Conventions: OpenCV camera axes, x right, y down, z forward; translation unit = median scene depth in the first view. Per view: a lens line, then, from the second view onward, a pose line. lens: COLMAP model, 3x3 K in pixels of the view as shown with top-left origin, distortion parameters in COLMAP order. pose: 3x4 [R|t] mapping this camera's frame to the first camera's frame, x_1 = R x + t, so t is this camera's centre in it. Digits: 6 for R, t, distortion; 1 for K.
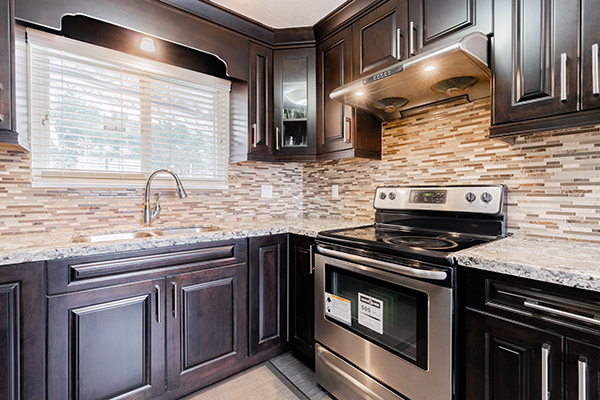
lens RADIAL K [[271.6, 0, 298.4], [0, 271.6, 195.9], [0, 0, 1]] dist [-0.007527, 0.000168]
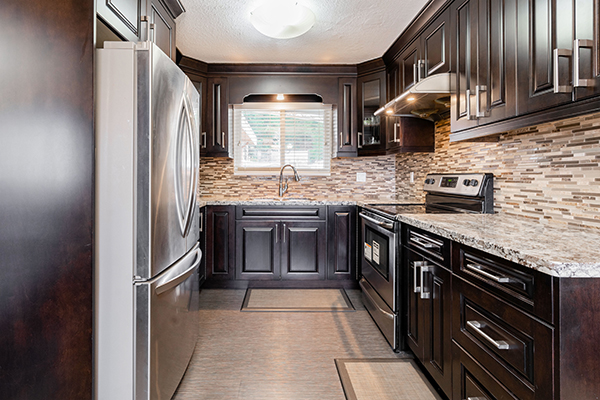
lens RADIAL K [[284.1, 0, 286.1], [0, 284.1, 176.8], [0, 0, 1]] dist [-0.003449, -0.000082]
pose [[0.803268, 0.002623, -0.595613, 0.658259], [-0.010533, 0.999896, -0.009802, -0.000718], [0.595525, 0.014147, 0.803212, -0.546244]]
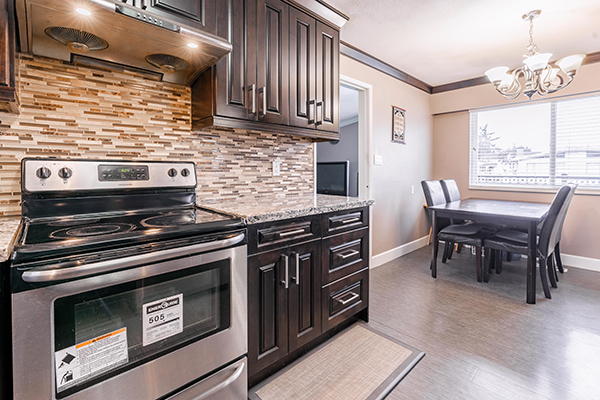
lens RADIAL K [[284.1, 0, 286.1], [0, 284.1, 176.8], [0, 0, 1]] dist [-0.003449, -0.000082]
pose [[-0.068304, -0.020539, 0.997453, -0.459722], [0.010467, 0.999718, 0.021302, 0.001721], [-0.997610, 0.011896, -0.068070, 0.553085]]
